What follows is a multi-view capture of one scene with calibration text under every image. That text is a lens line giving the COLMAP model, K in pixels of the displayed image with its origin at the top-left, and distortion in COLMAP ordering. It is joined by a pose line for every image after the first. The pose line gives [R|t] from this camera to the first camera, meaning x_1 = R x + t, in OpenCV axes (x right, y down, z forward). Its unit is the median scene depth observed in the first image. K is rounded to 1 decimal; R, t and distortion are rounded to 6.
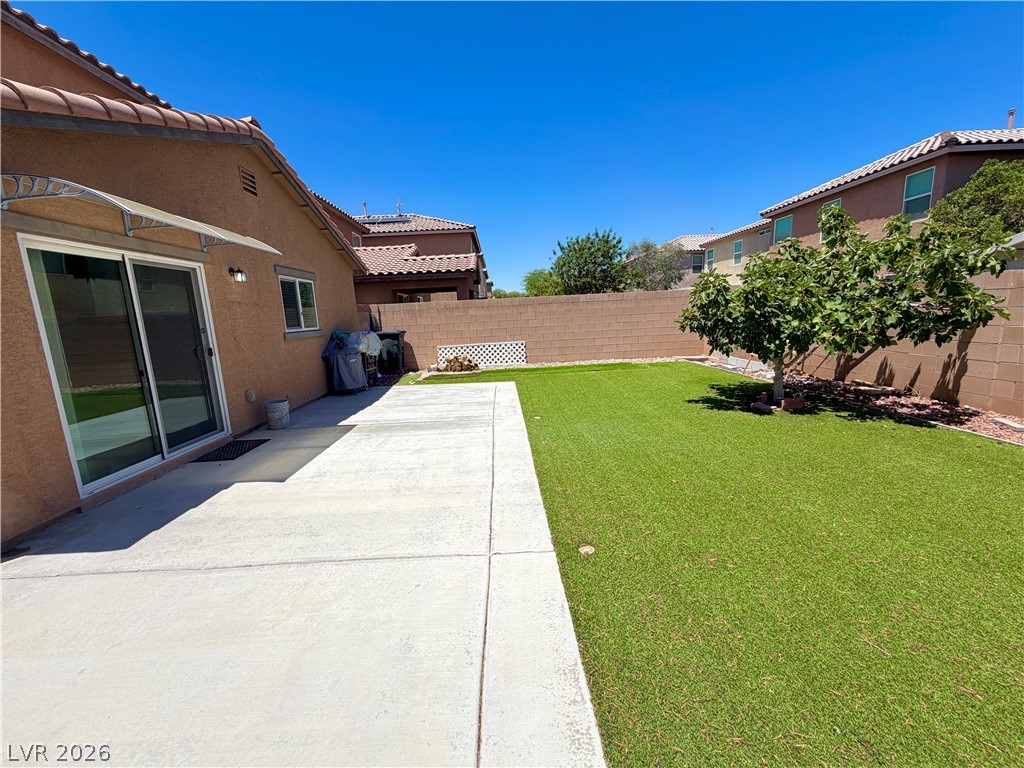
lens RADIAL K [[409.4, 0, 509.9], [0, 409.4, 383.7], [0, 0, 1]] dist [-0.000426, 0.000347]
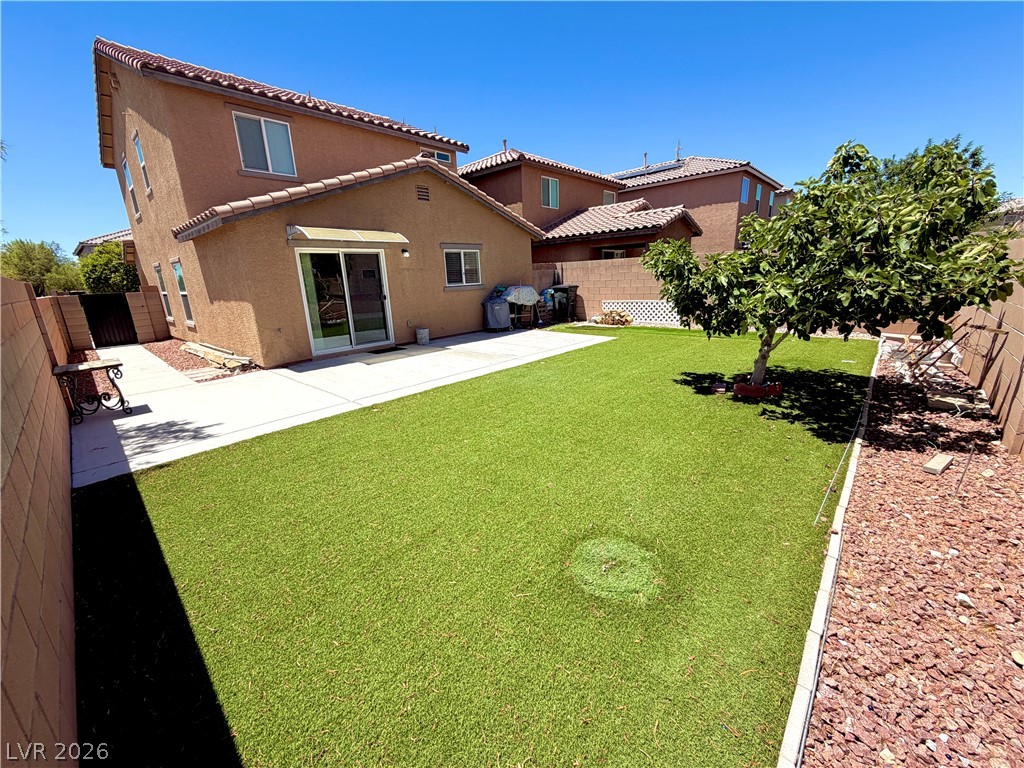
lens RADIAL K [[409.4, 0, 509.9], [0, 409.4, 383.7], [0, 0, 1]] dist [-0.000426, 0.000347]
pose [[0.725284, 0.193059, -0.660826, 0.437463], [-0.110006, 0.980042, 0.165582, -0.027274], [0.679604, -0.047399, 0.732046, -0.002661]]
